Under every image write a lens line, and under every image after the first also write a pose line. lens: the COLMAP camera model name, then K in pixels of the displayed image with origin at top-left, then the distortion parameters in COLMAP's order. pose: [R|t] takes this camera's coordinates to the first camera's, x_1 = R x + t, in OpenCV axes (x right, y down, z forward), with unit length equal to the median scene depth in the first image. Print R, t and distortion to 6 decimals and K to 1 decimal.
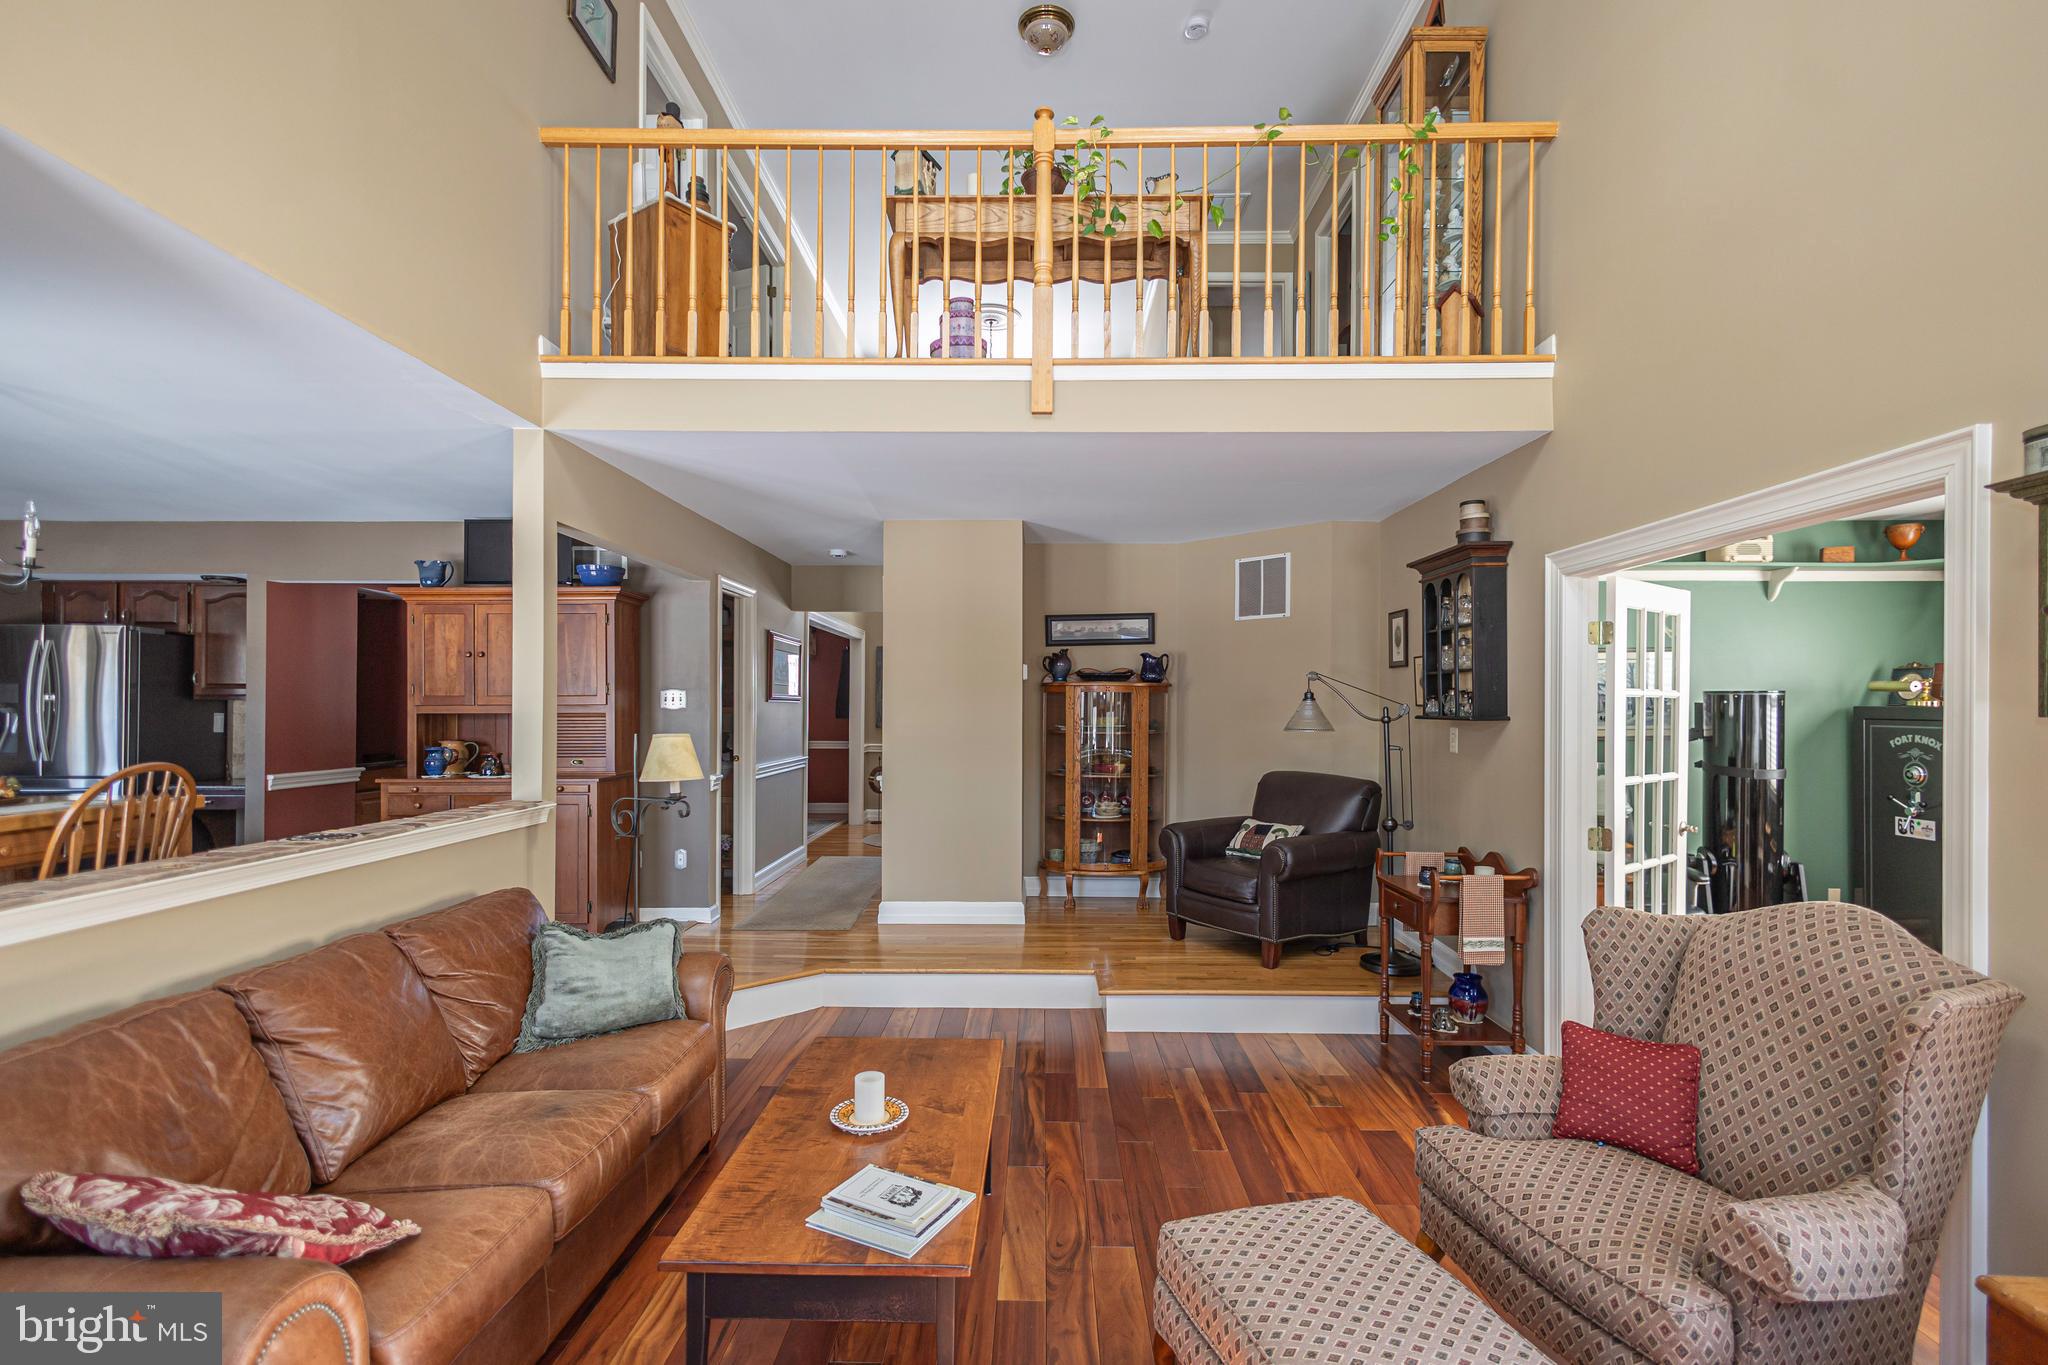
lens RADIAL K [[952.3, 0, 1010.2], [0, 952.3, 699.9], [0, 0, 1]] dist [0.003526, -0.002192]
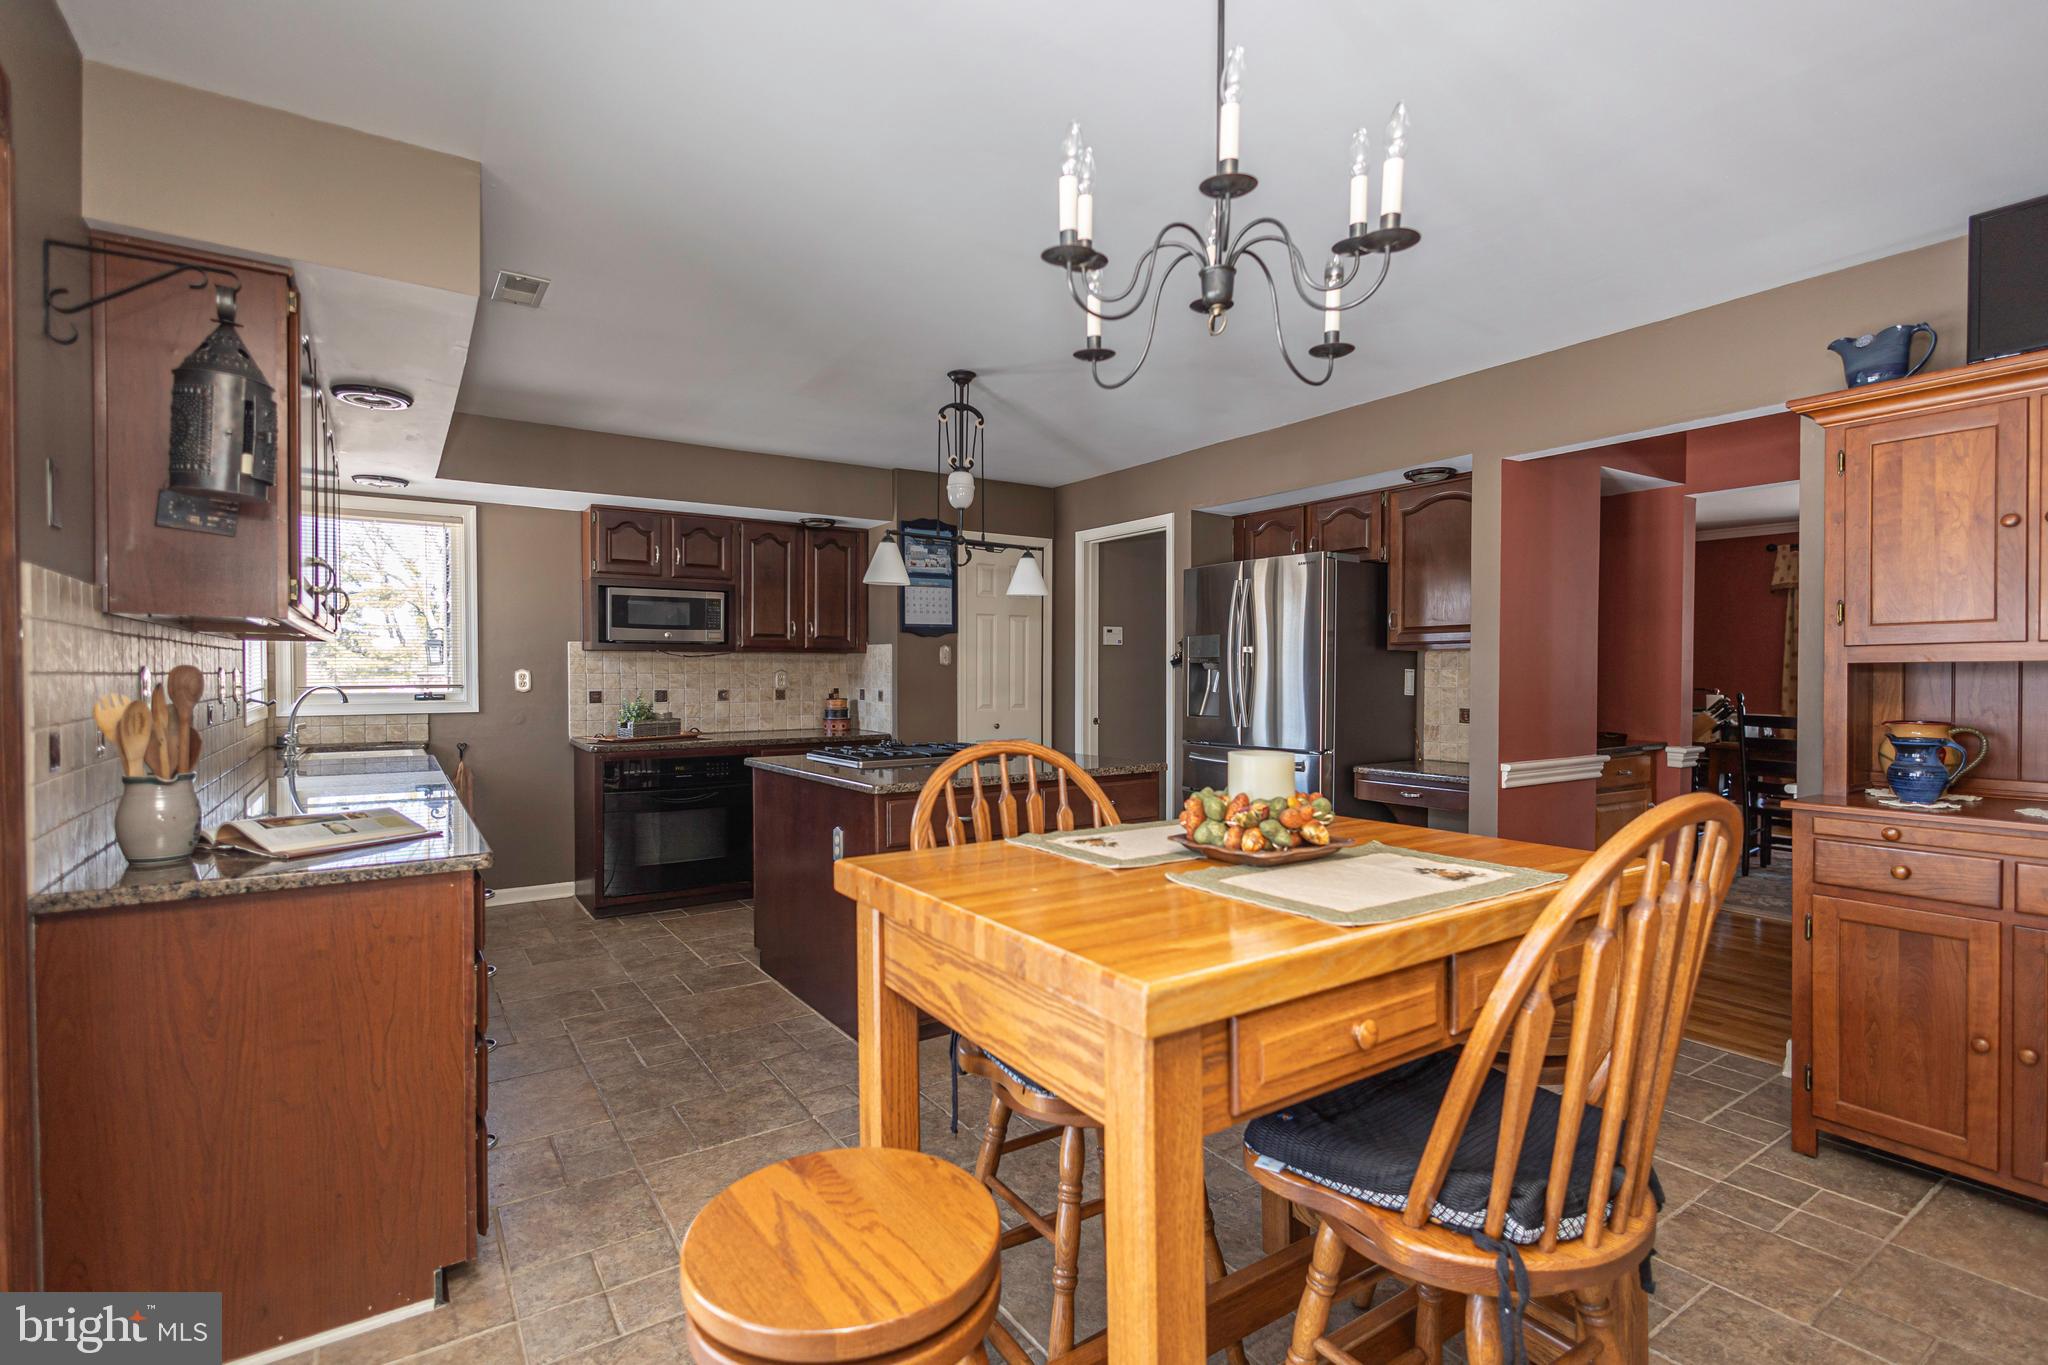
lens RADIAL K [[952.3, 0, 1004.2], [0, 952.3, 681.5], [0, 0, 1]] dist [0.003526, -0.002192]
pose [[0.567475, 0.003634, -0.823382, -0.684007], [0.009938, 0.999887, 0.011263, 0.020557], [0.823330, -0.014574, 0.567375, 0.550443]]
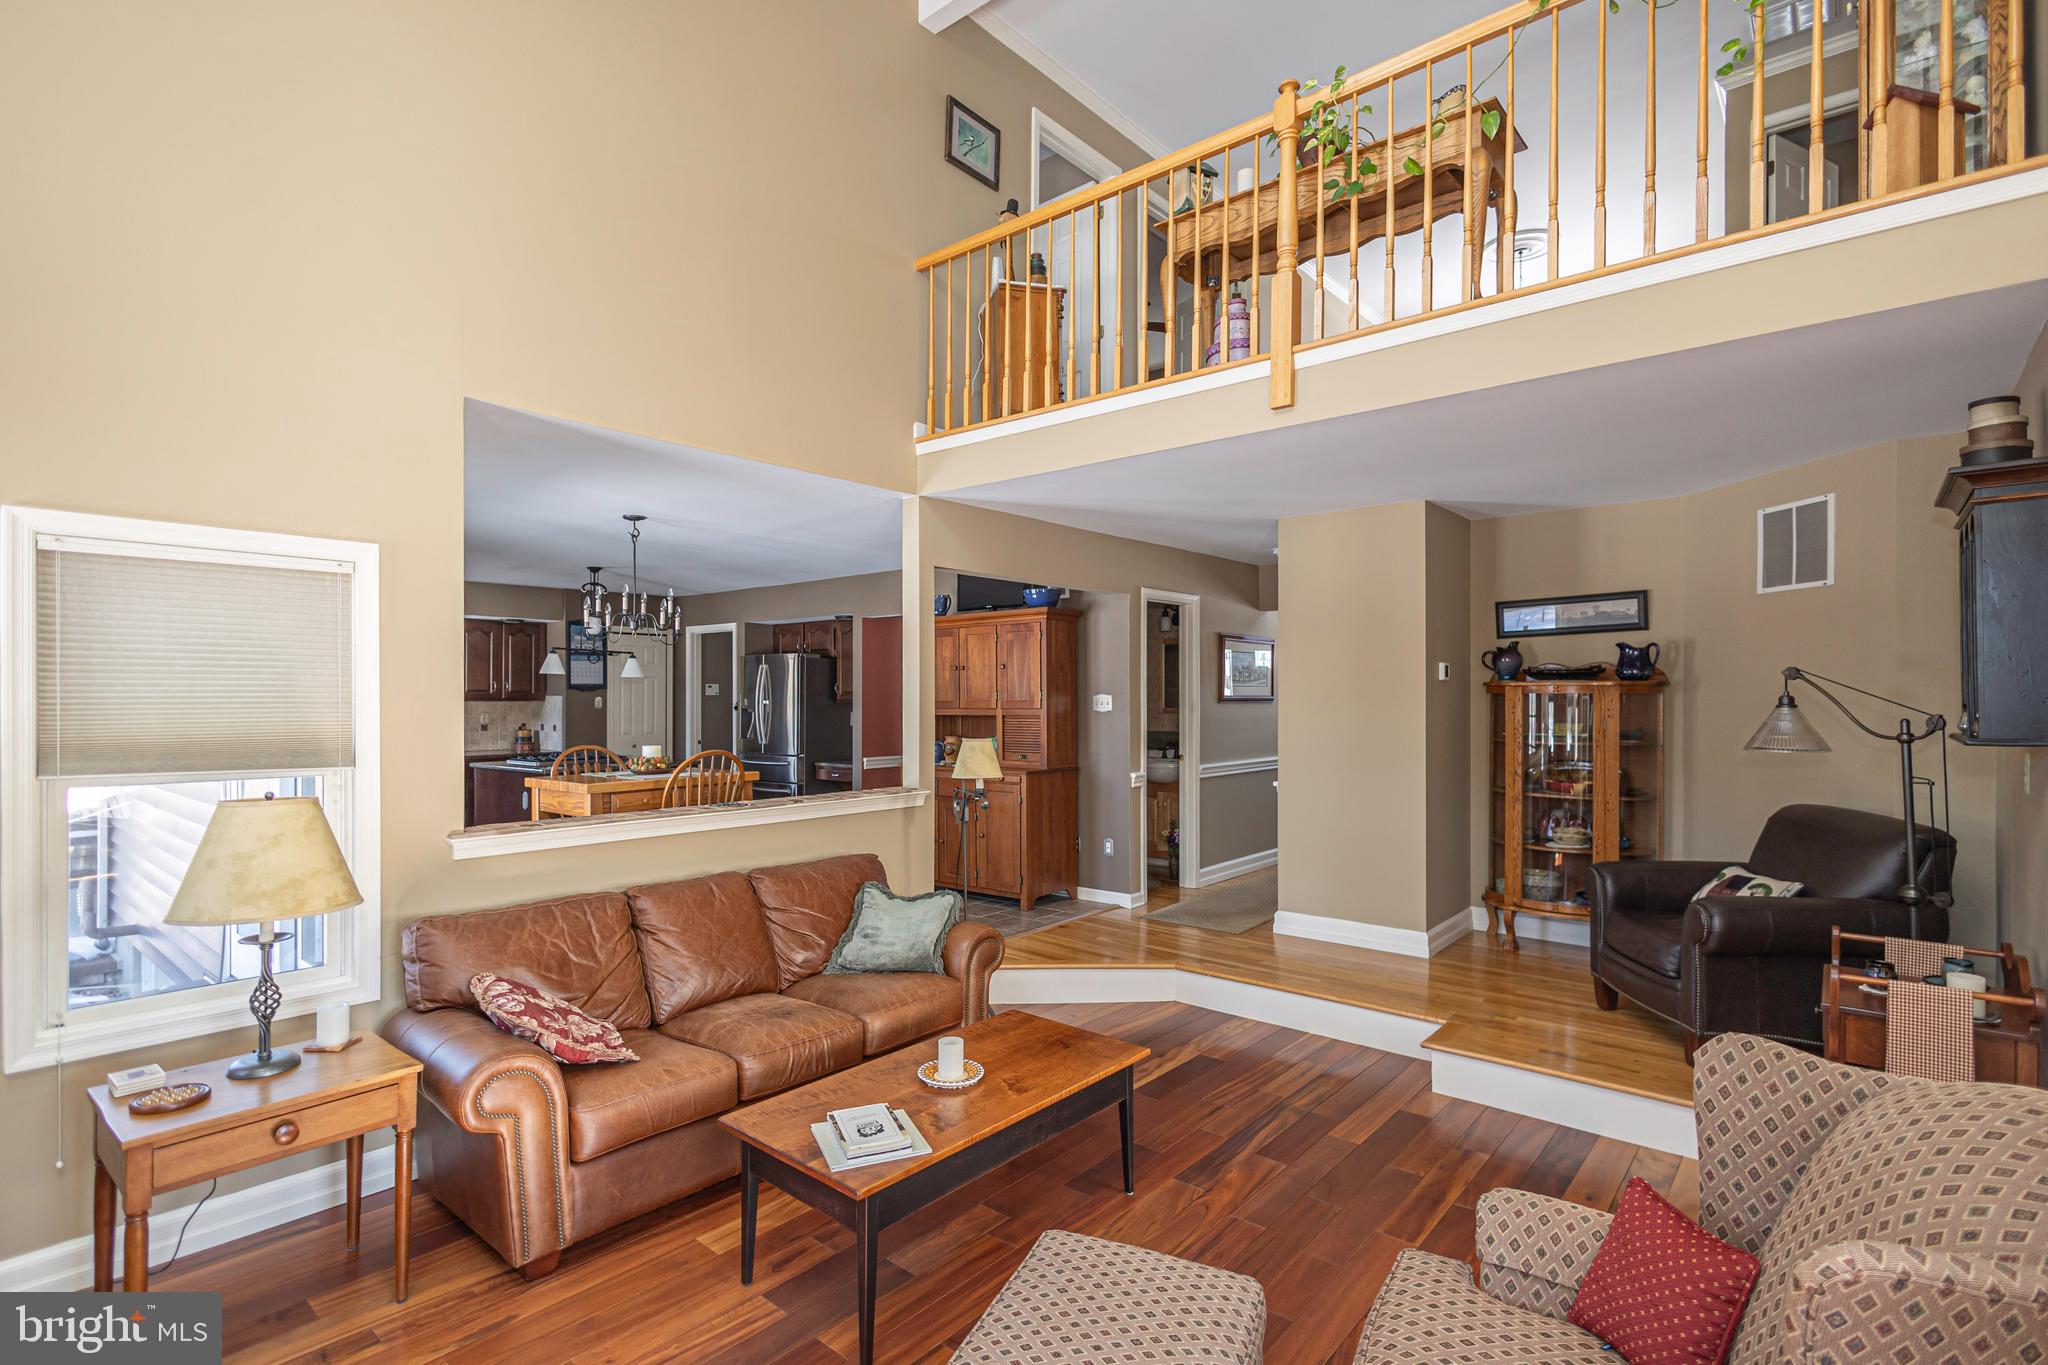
lens RADIAL K [[952.3, 0, 966.9], [0, 952.3, 693.9], [0, 0, 1]] dist [0.003526, -0.002192]
pose [[0.762672, -0.008059, -0.646735, 0.350458], [0.009399, 0.999955, -0.001376, -0.016436], [0.646717, -0.005029, 0.762714, 0.066803]]
